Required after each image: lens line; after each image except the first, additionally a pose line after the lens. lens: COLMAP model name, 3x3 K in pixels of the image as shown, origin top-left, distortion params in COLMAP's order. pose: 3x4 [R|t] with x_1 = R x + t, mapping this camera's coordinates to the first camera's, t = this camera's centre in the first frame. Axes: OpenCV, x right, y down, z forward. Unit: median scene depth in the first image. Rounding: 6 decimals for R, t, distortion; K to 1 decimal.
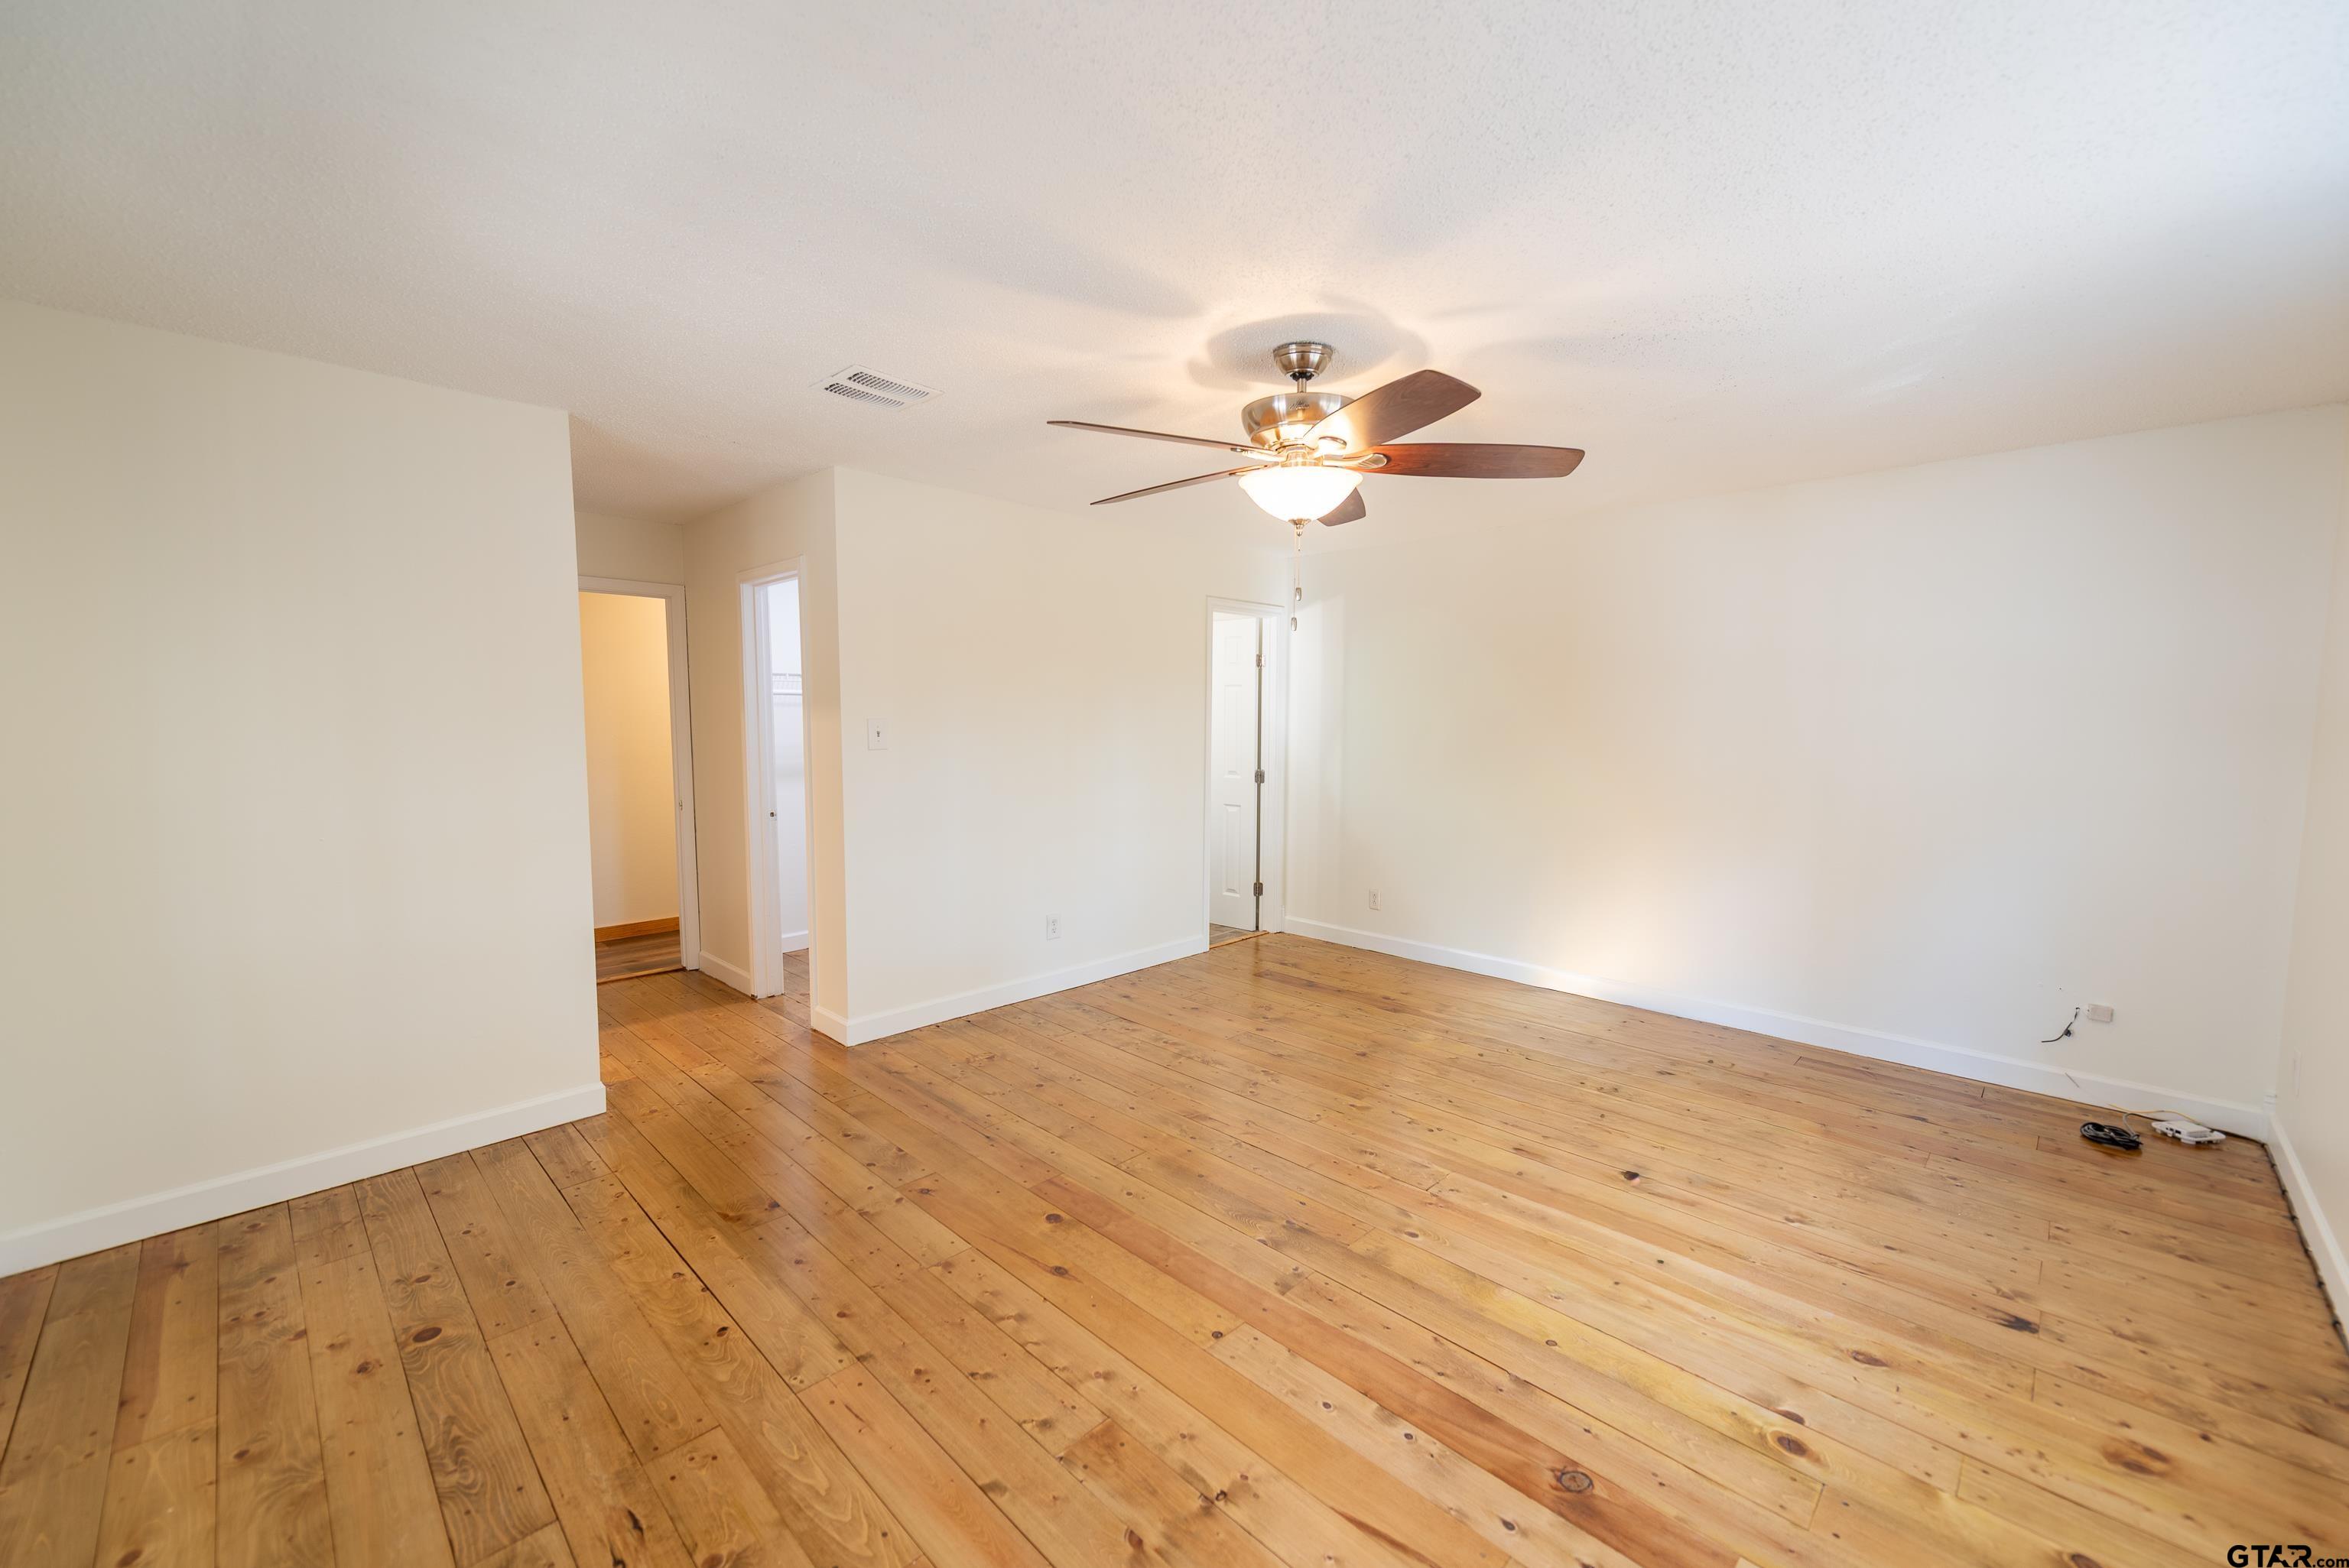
lens RADIAL K [[919.4, 0, 1170.6], [0, 919.4, 785.7], [0, 0, 1]] dist [0.010626, -0.000578]
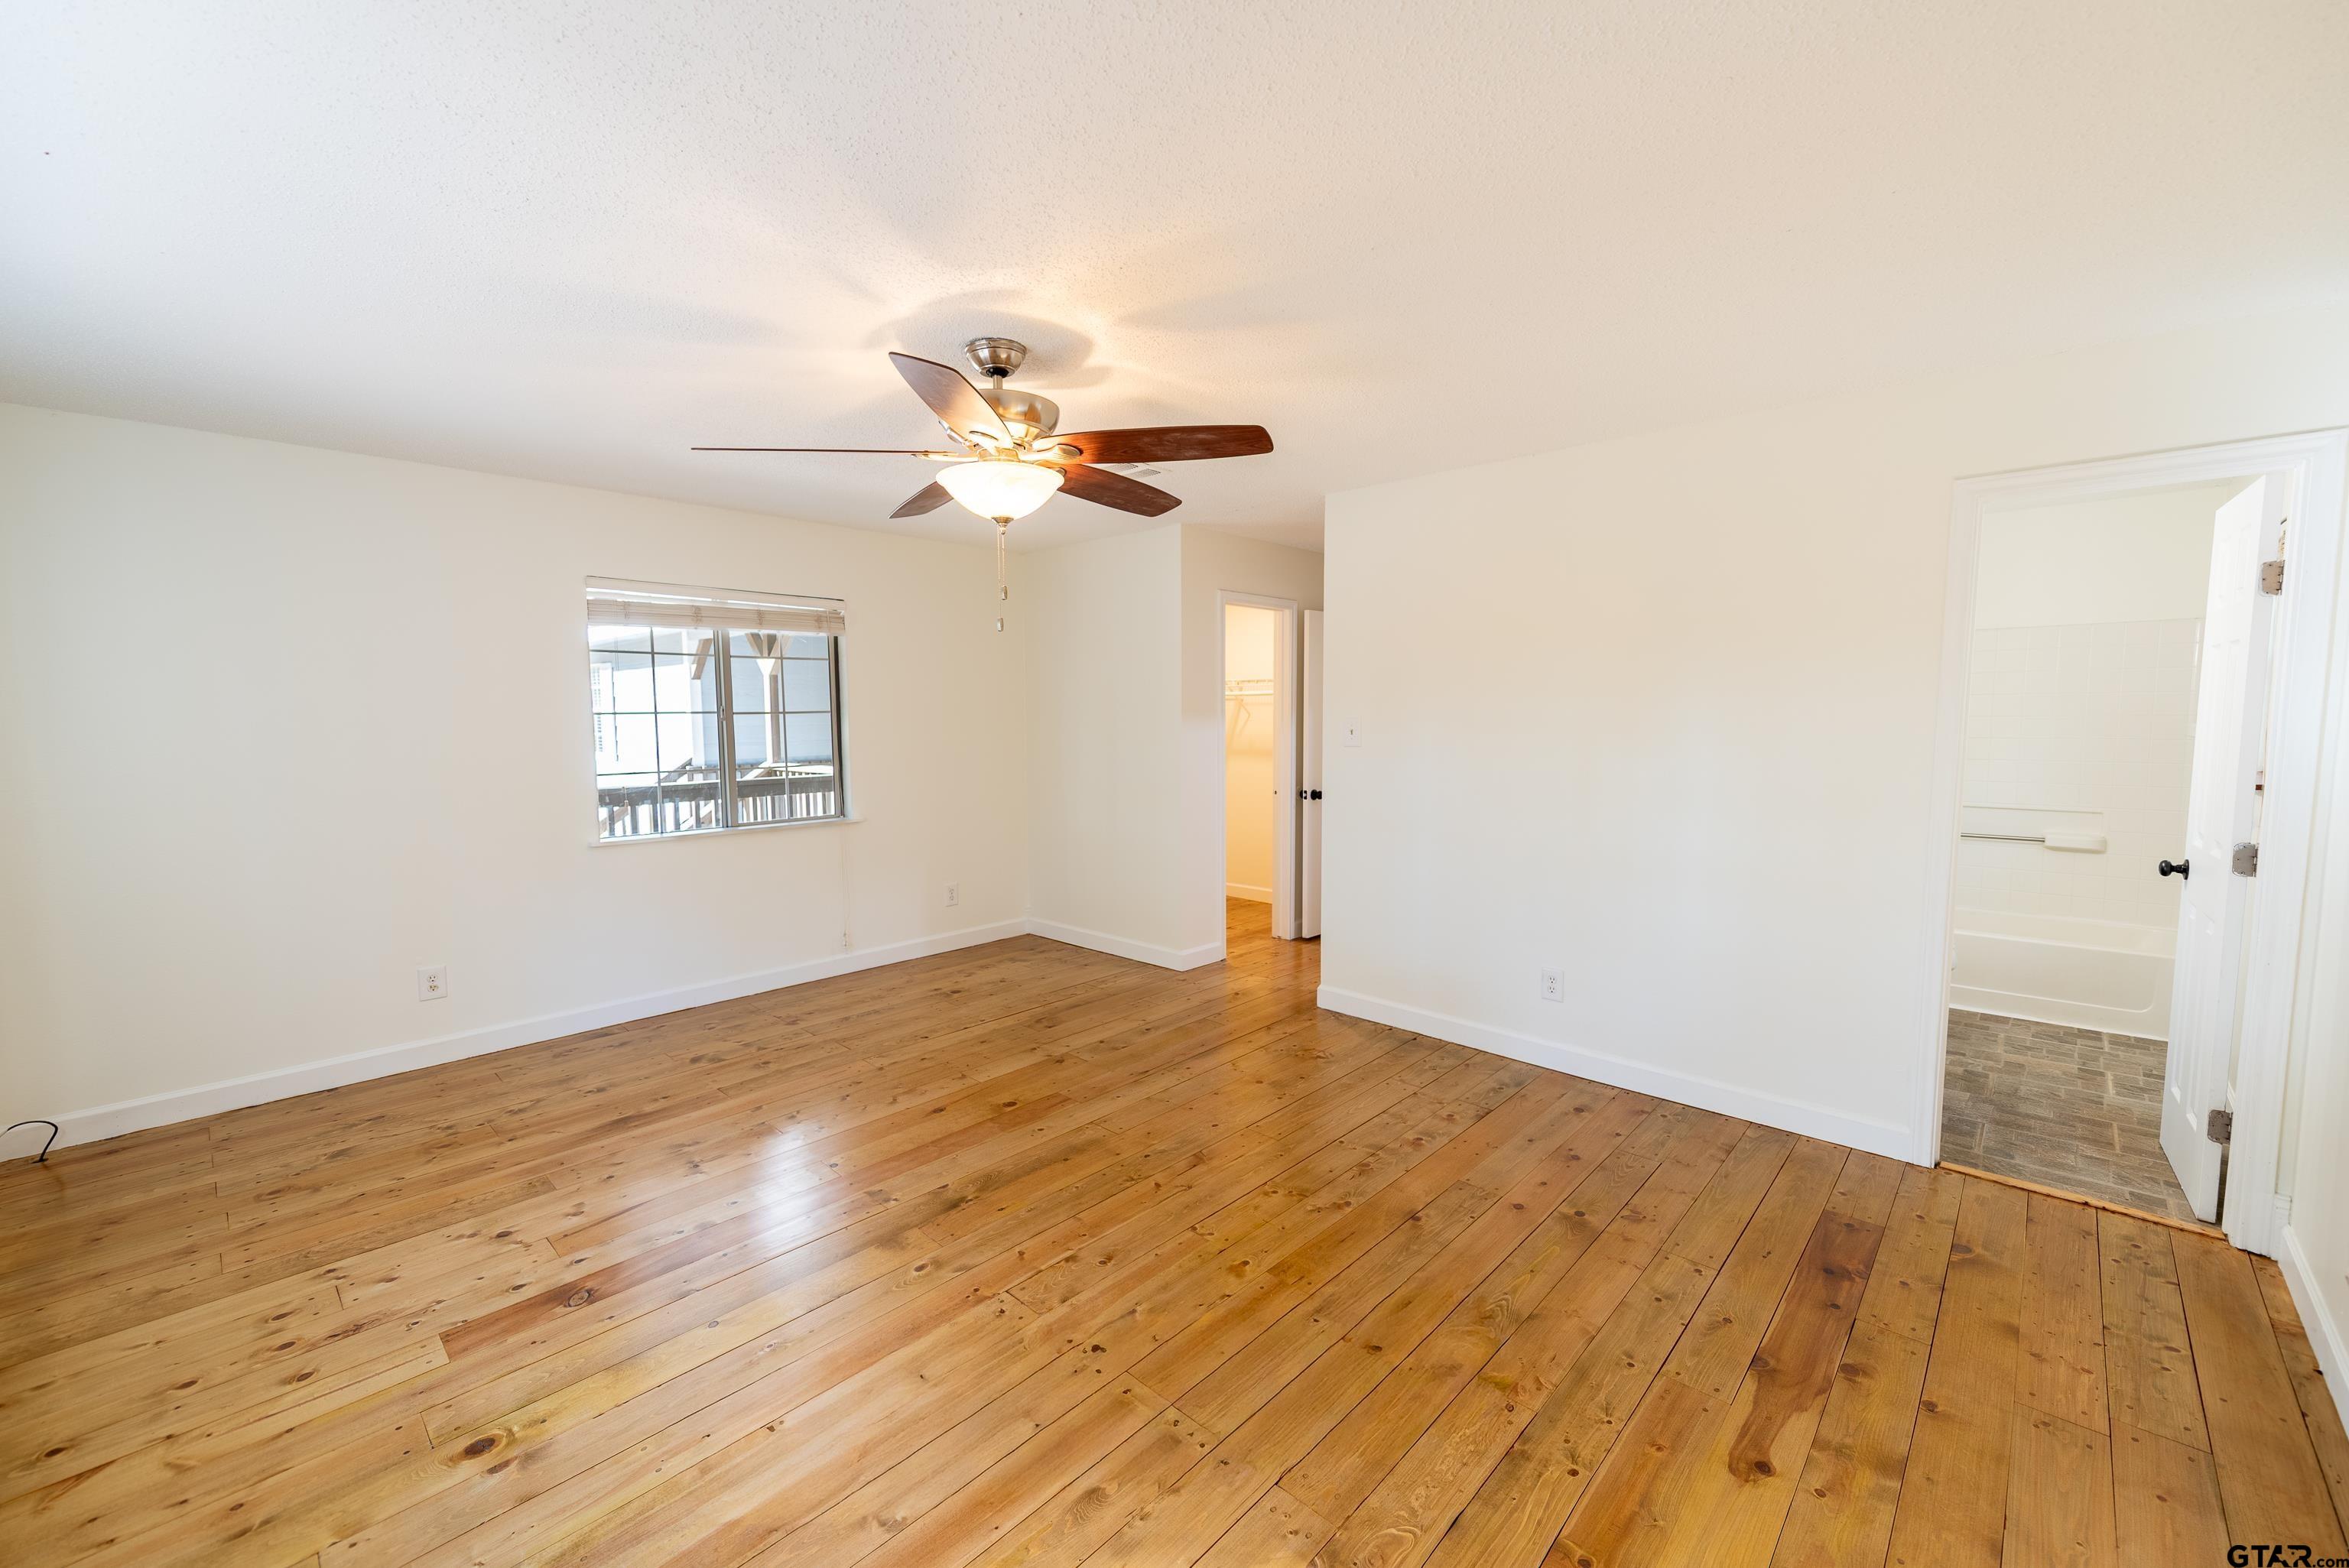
lens RADIAL K [[919.4, 0, 1170.6], [0, 919.4, 785.7], [0, 0, 1]] dist [0.010626, -0.000578]
pose [[0.032754, 0.082319, -0.996068, 1.016508], [-0.076540, 0.993882, 0.079622, -0.085228], [0.996528, 0.073631, 0.038855, 1.027094]]
